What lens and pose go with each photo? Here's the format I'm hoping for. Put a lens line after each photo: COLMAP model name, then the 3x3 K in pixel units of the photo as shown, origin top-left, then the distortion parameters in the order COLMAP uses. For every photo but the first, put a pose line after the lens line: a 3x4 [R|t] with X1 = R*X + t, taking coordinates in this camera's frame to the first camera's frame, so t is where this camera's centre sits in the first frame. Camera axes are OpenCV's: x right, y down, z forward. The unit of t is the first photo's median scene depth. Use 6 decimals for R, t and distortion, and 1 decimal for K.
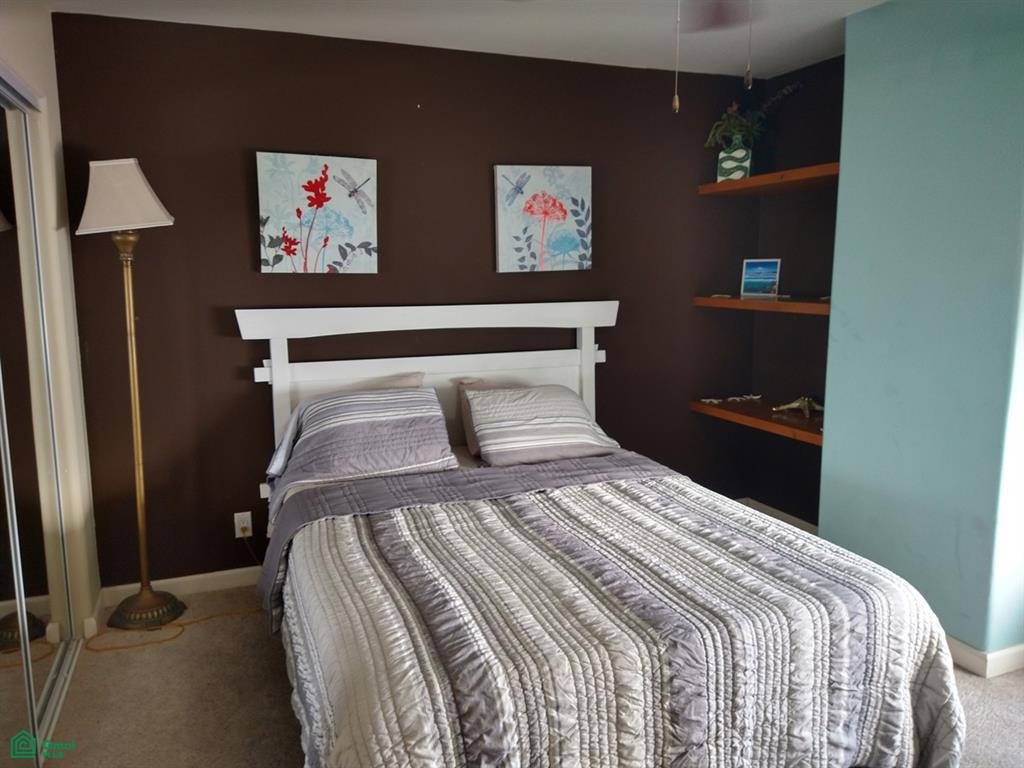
lens RADIAL K [[765.7, 0, 464.4], [0, 765.7, 390.4], [0, 0, 1]] dist [0.092556, -0.112635]
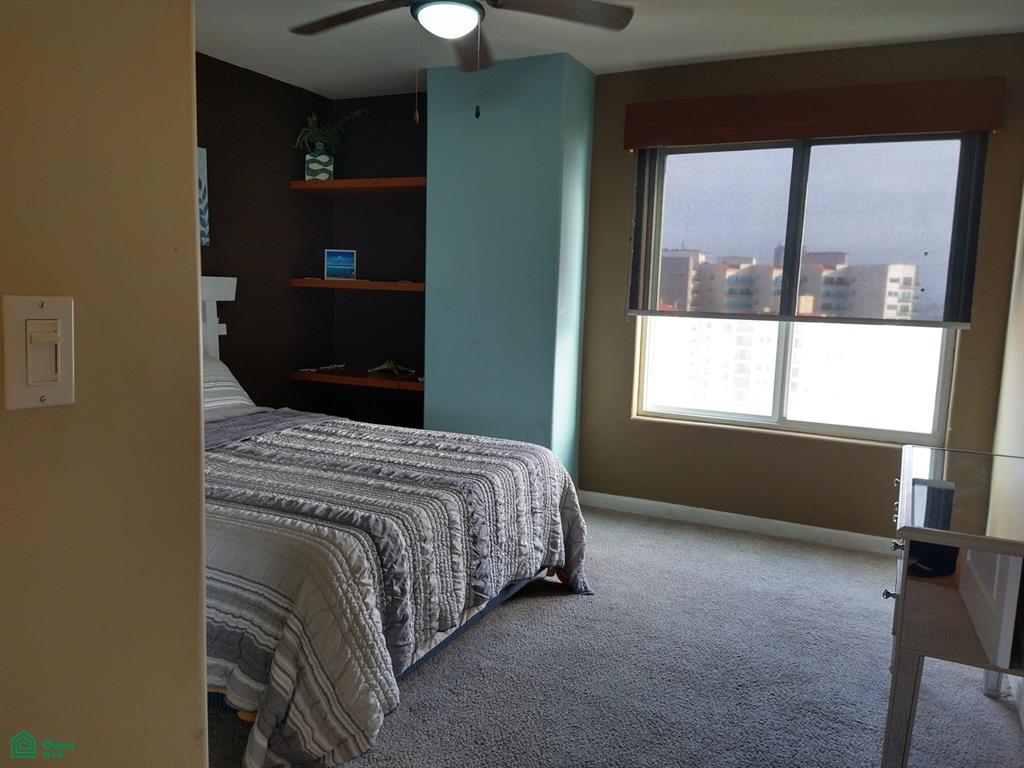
lens RADIAL K [[765.7, 0, 504.4], [0, 765.7, 378.2], [0, 0, 1]] dist [0.092556, -0.112635]
pose [[0.742668, -0.049706, 0.667813, -0.609635], [0.064224, 0.997931, 0.002854, 0.109861], [-0.666574, 0.040770, 0.744324, -0.122415]]
